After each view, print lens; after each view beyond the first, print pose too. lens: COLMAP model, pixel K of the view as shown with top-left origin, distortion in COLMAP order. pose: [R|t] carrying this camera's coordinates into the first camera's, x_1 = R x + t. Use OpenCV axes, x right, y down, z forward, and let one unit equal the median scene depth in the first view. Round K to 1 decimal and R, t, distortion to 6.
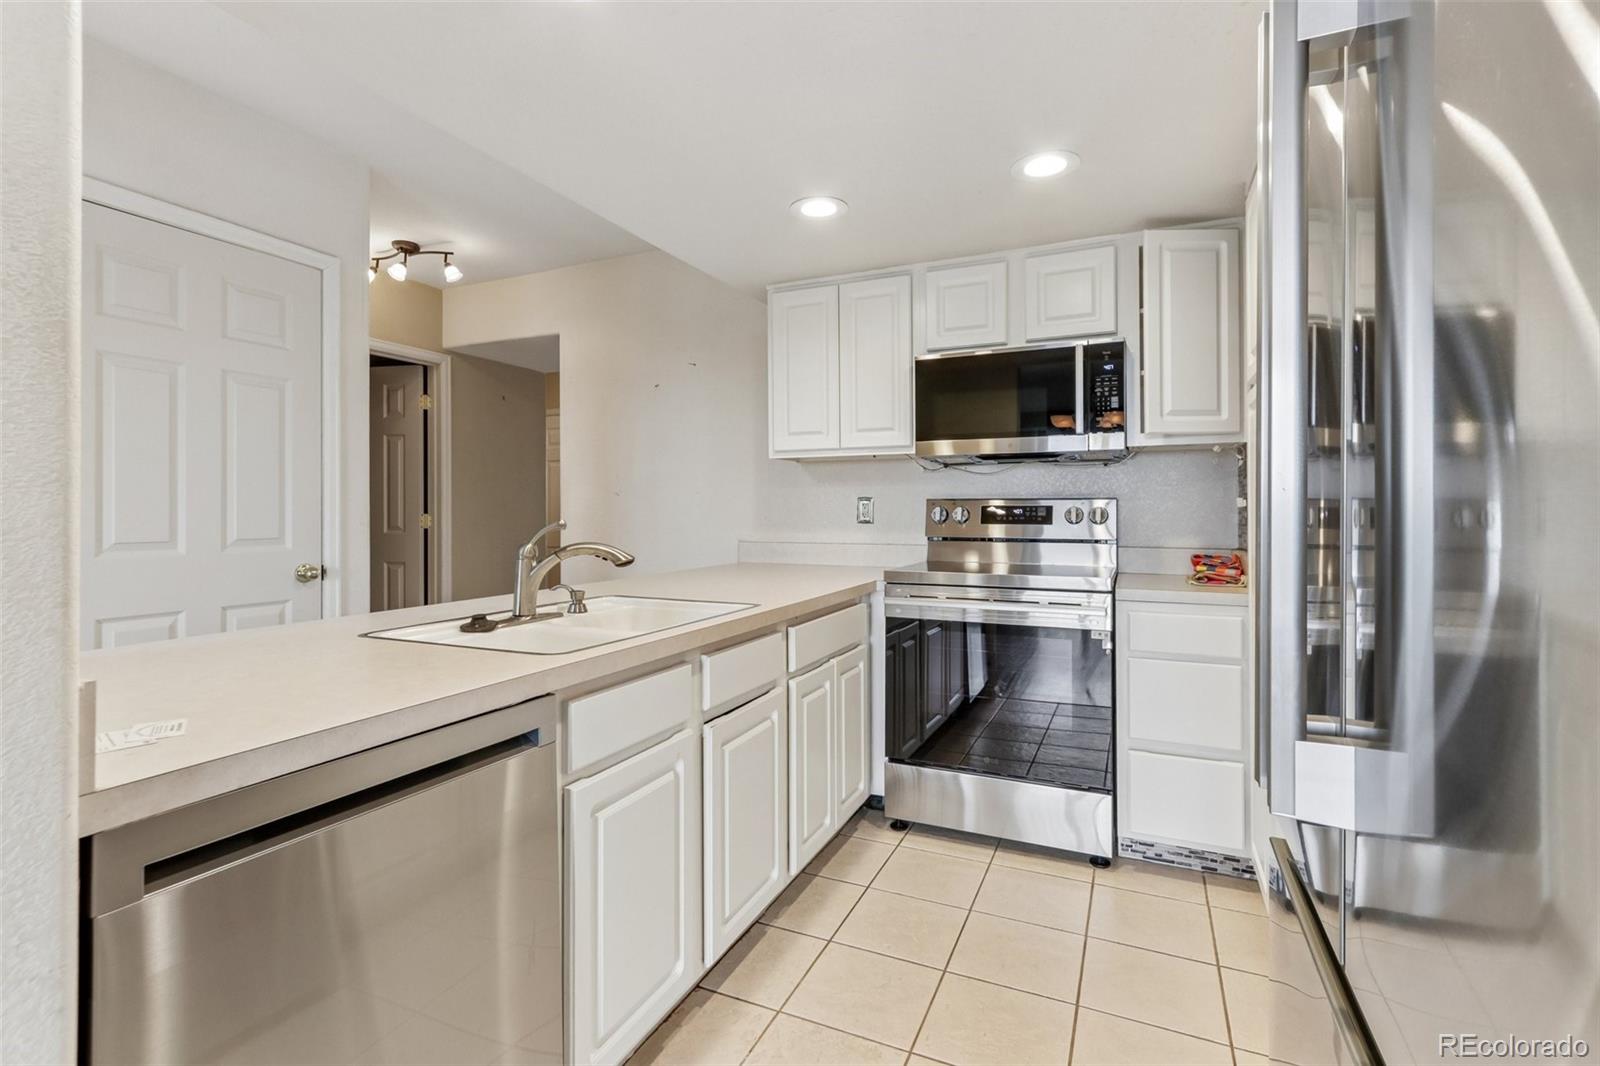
lens RADIAL K [[761.1, 0, 792.3], [0, 761.1, 514.3], [0, 0, 1]] dist [-0.002872, 0.008050]
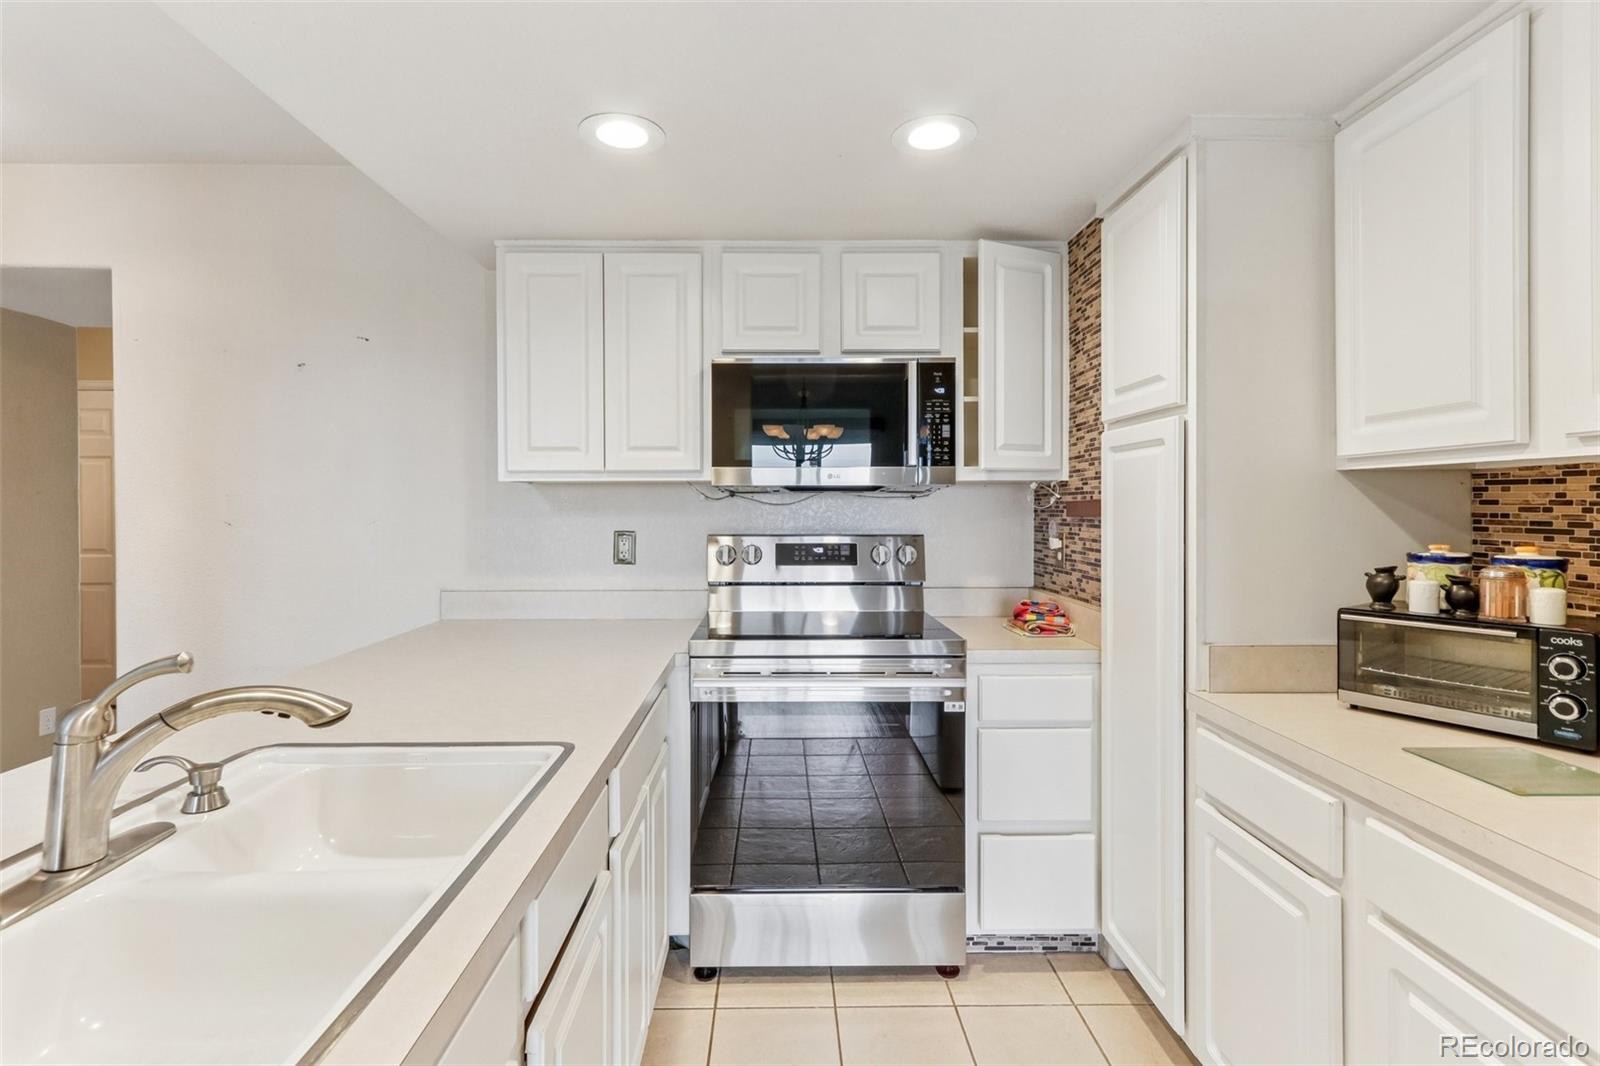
lens RADIAL K [[761.1, 0, 792.3], [0, 761.1, 514.3], [0, 0, 1]] dist [-0.002872, 0.008050]
pose [[0.900017, -0.002914, 0.435846, -0.116258], [0.001213, 0.999991, 0.004180, -0.054694], [-0.435854, -0.003233, 0.900012, 0.283642]]
